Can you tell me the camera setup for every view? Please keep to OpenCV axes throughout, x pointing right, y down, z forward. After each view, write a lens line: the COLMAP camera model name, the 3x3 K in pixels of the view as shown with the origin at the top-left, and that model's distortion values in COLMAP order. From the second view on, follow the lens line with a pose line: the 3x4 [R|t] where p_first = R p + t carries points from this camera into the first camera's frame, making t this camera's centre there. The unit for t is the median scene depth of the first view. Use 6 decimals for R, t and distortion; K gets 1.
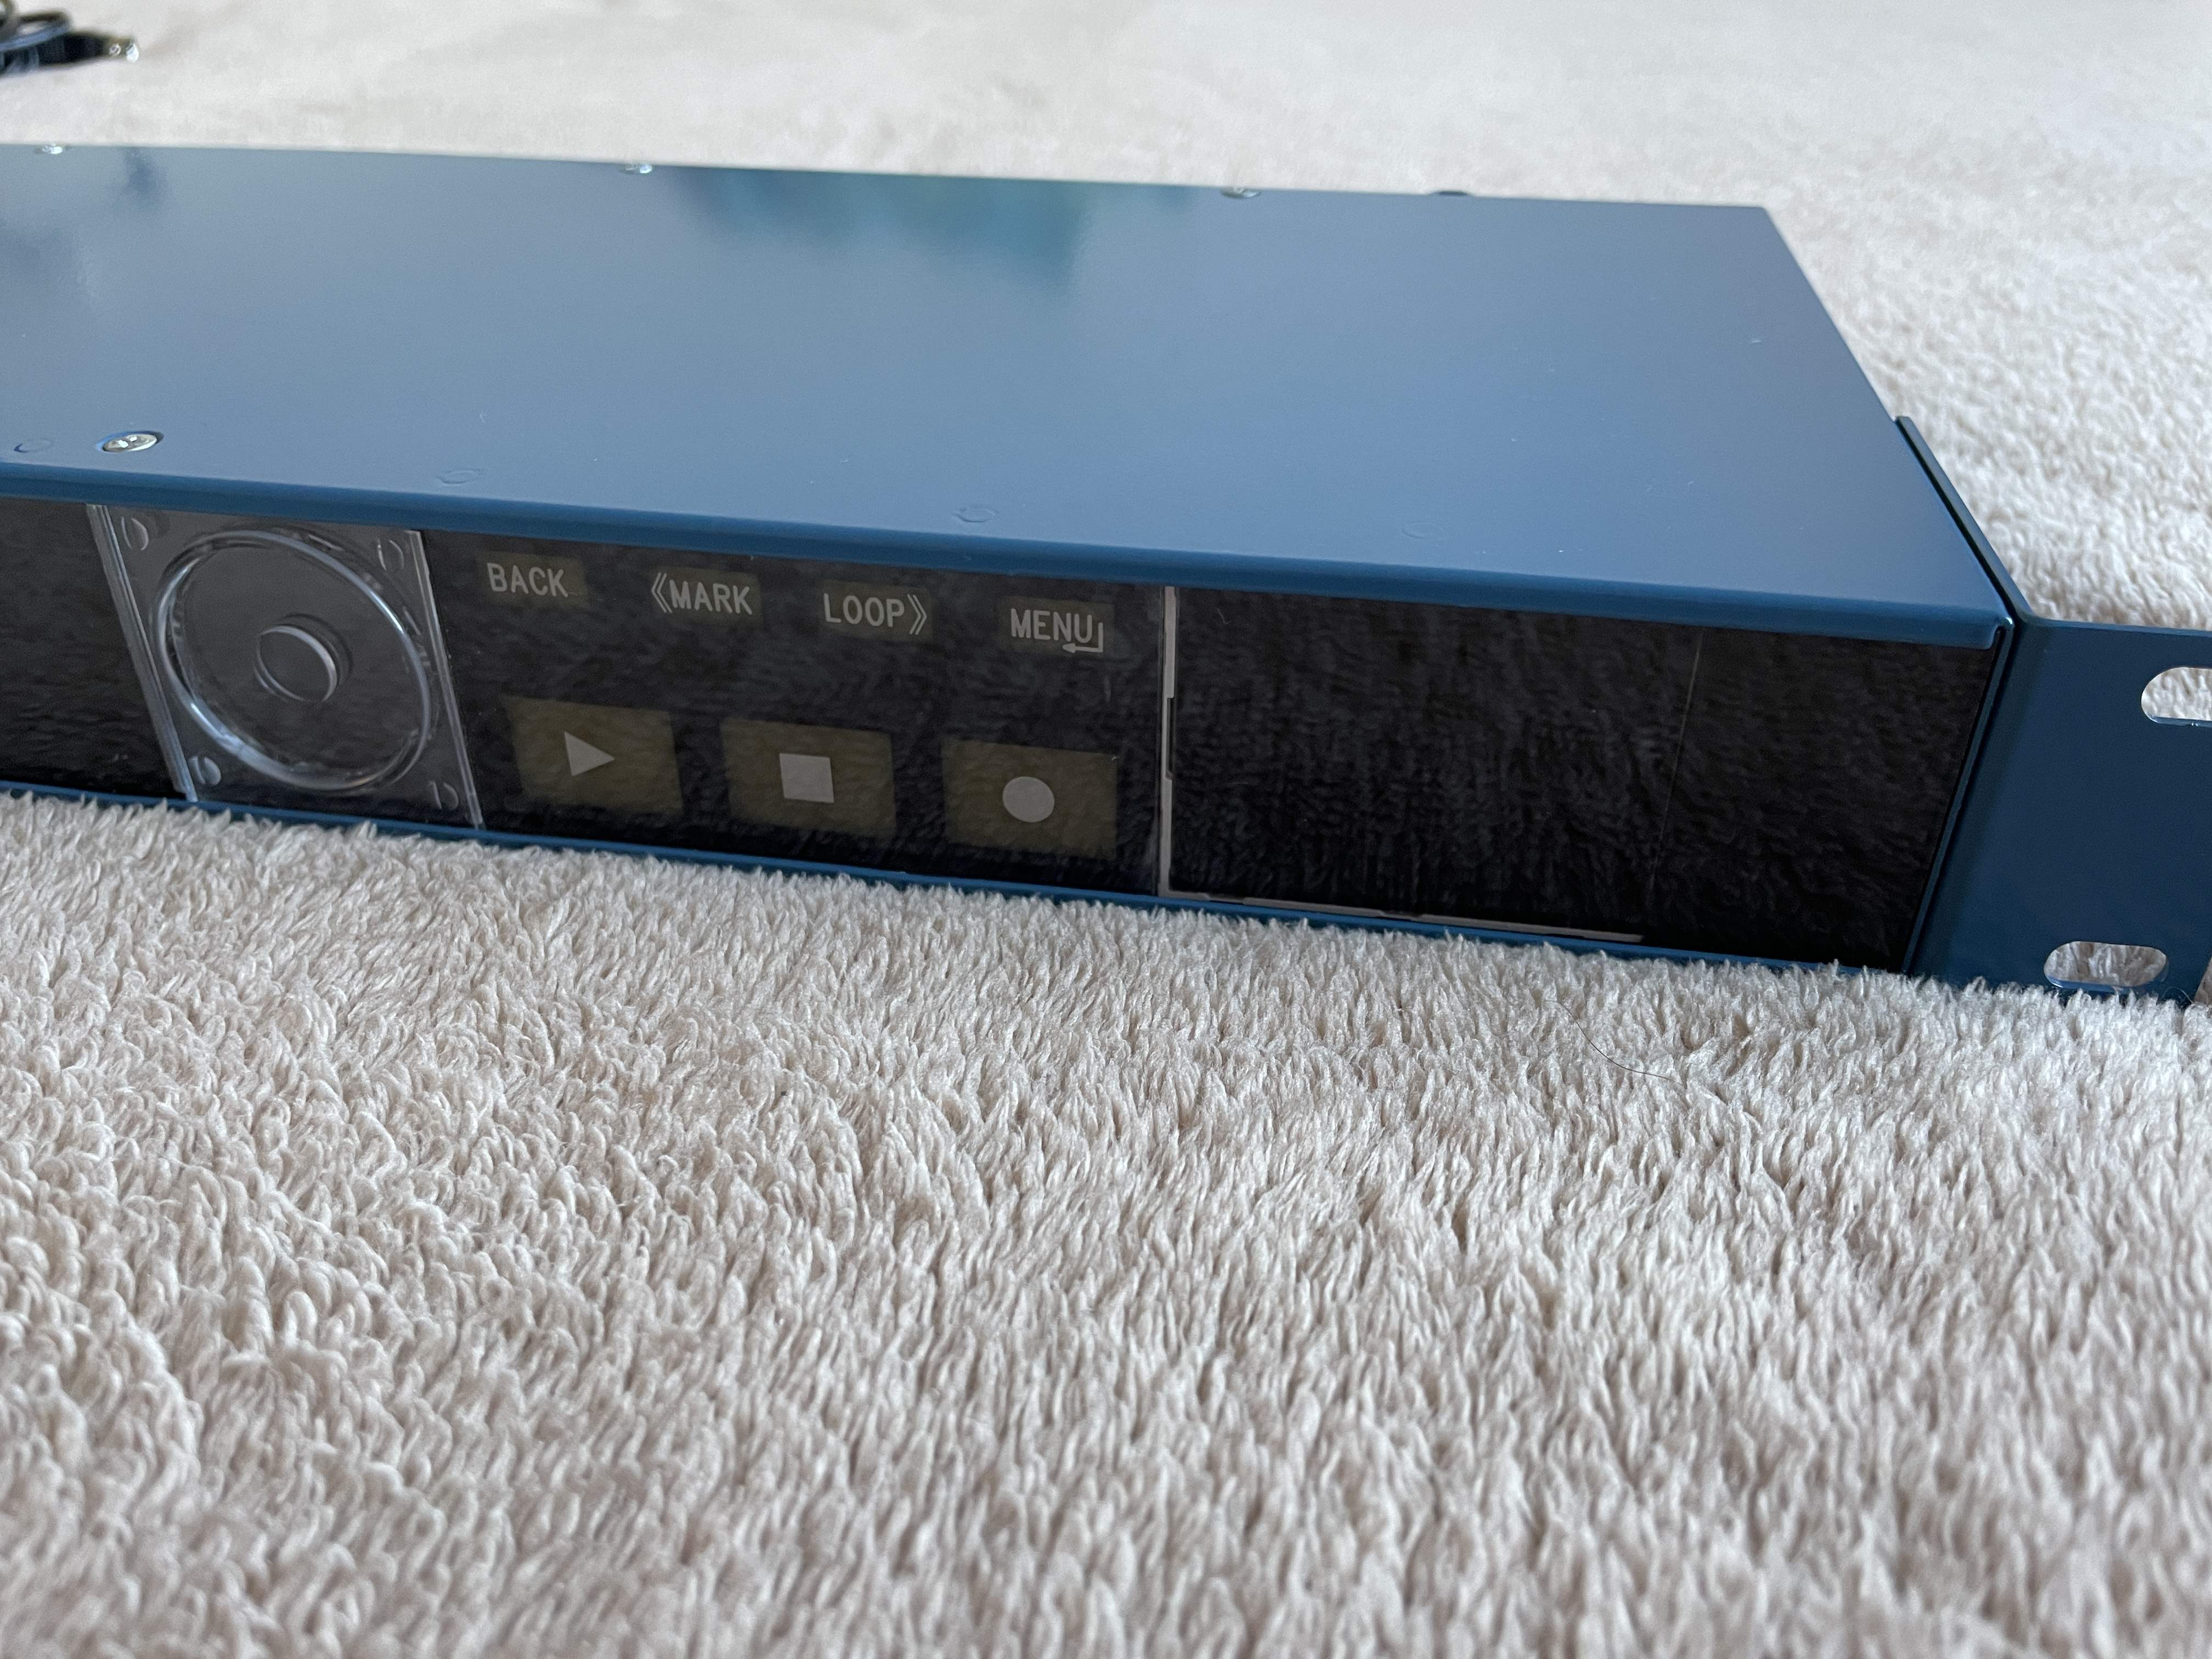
lens RADIAL K [[1718.3, 0, 1106.0], [0, 1718.3, 829.5], [0, 0, 1]] dist [0.071192, -0.133614]
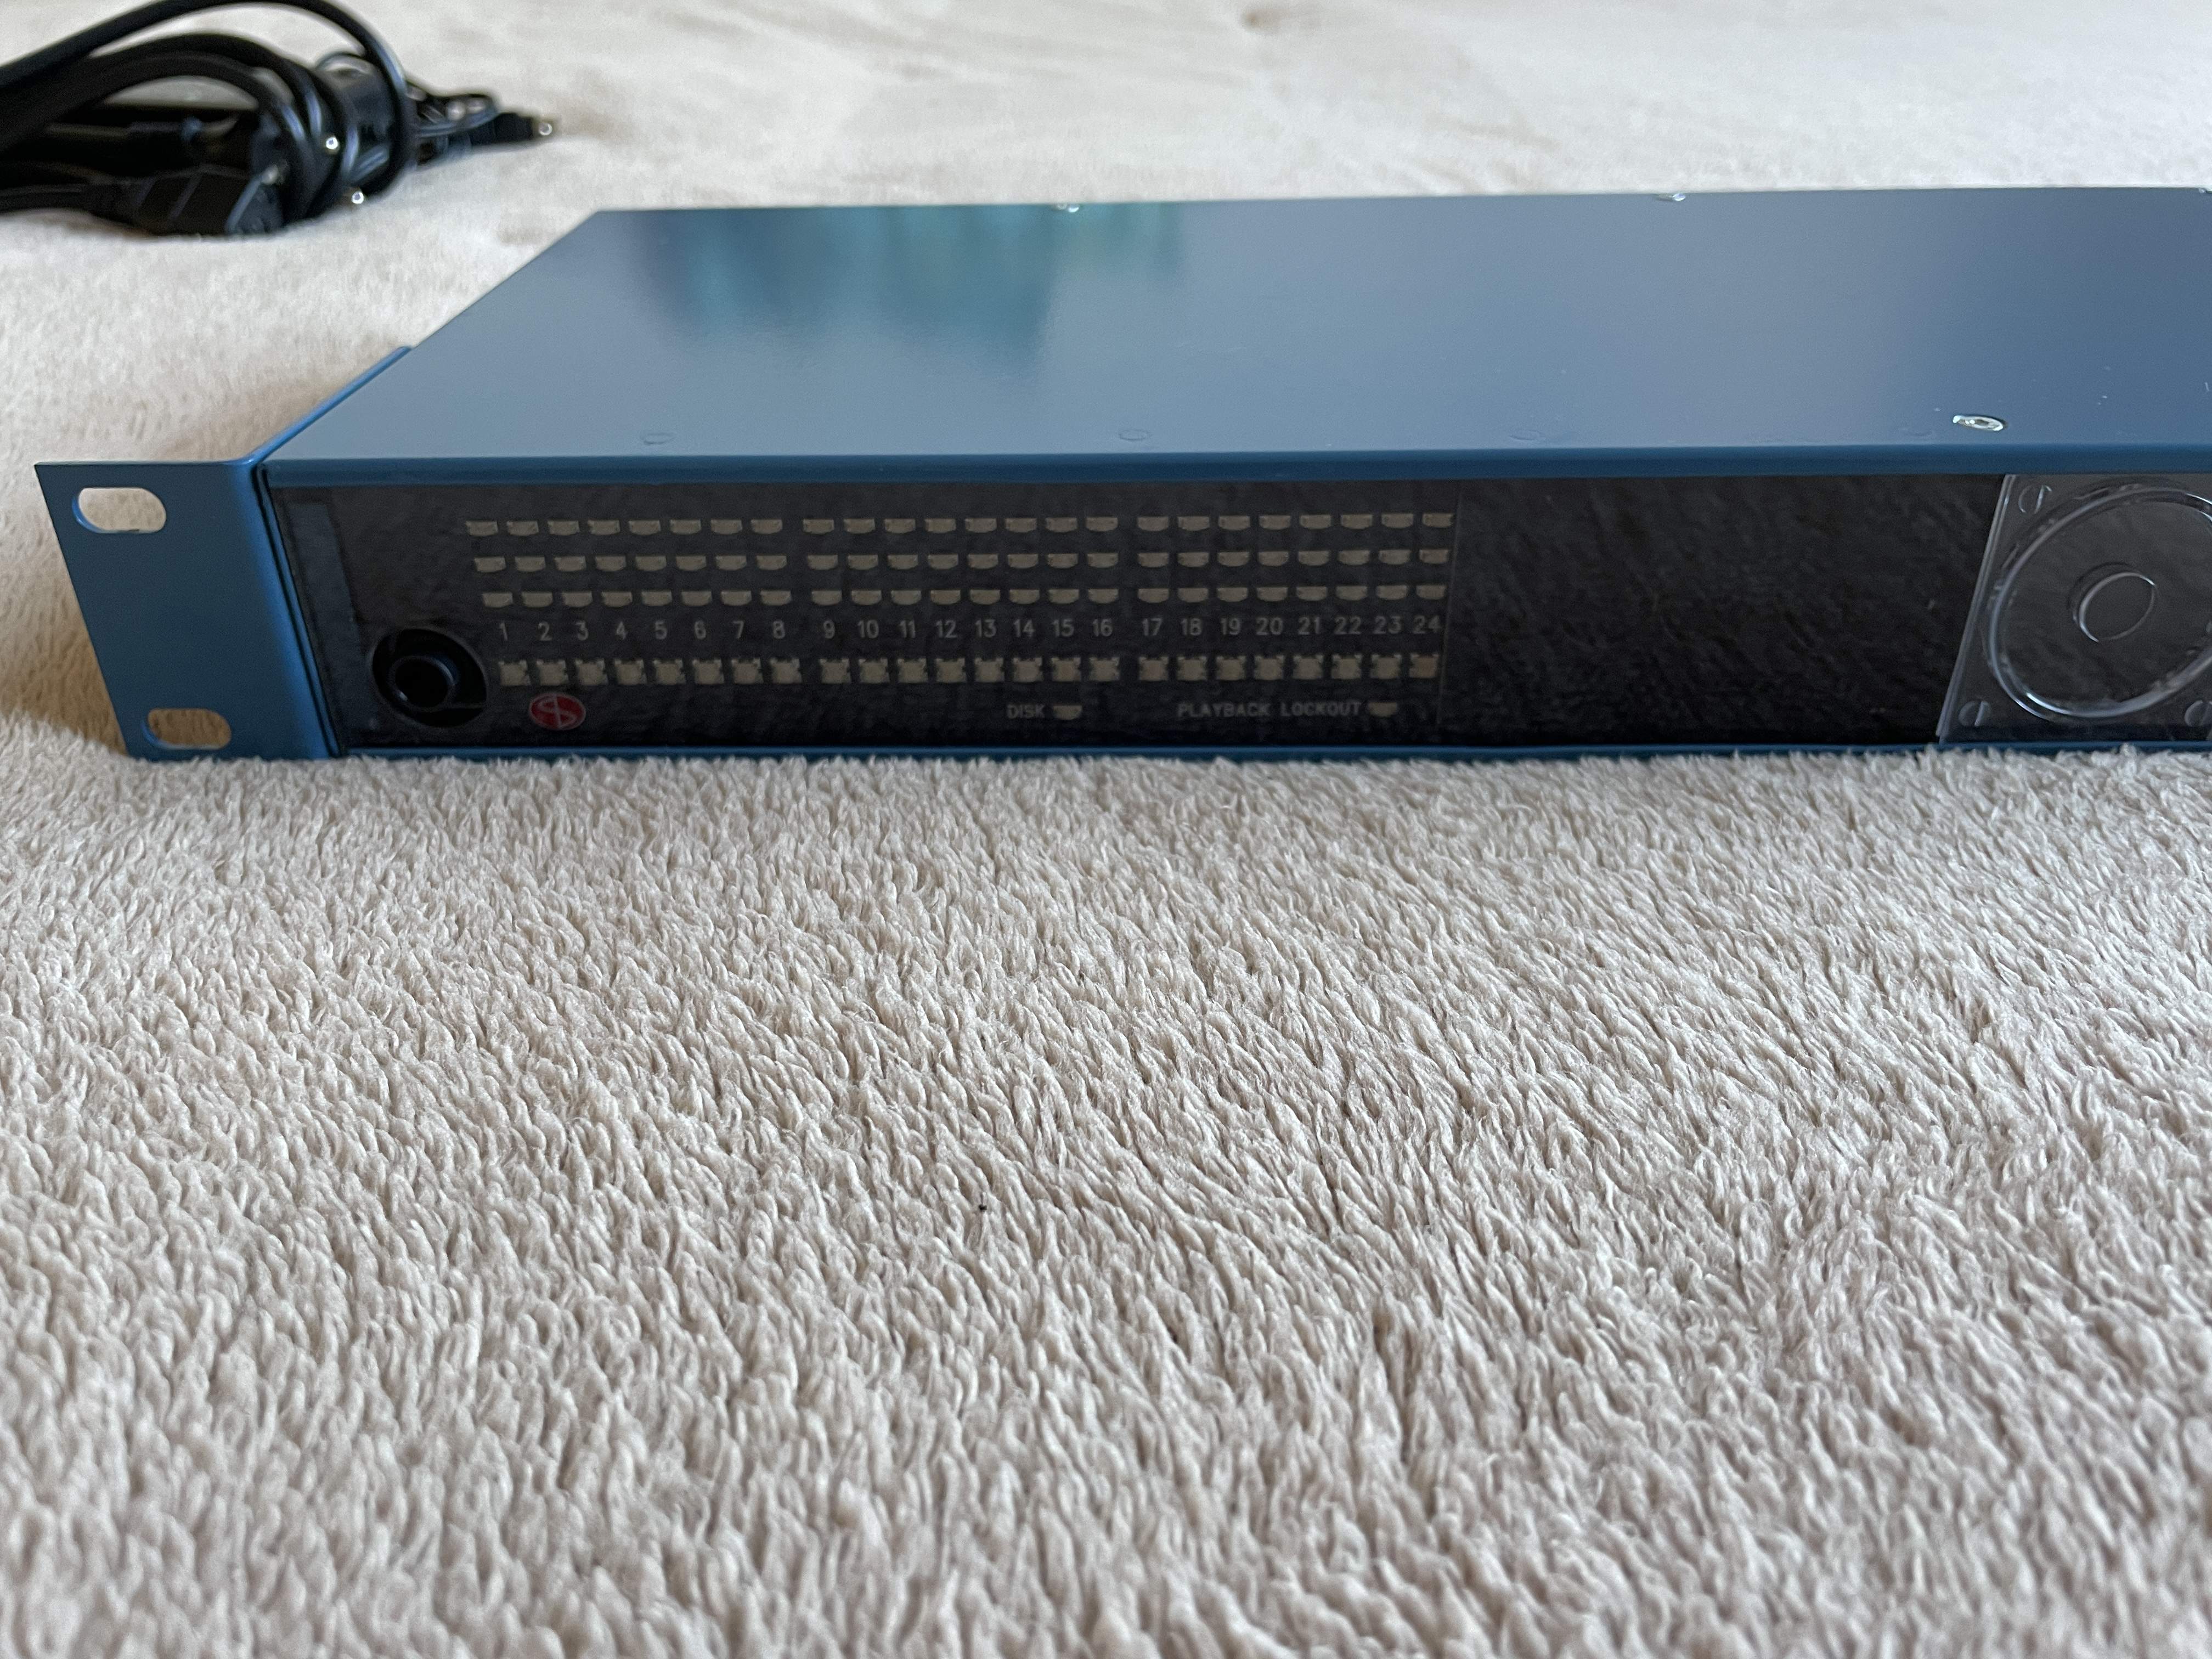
lens RADIAL K [[1718.3, 0, 1106.0], [0, 1718.3, 829.5], [0, 0, 1]] dist [0.071192, -0.133614]
pose [[0.986676, -0.094864, 0.132178, -1.673539], [0.097985, 0.995038, -0.017298, 0.008033], [-0.129881, 0.030019, 0.991075, -0.063693]]
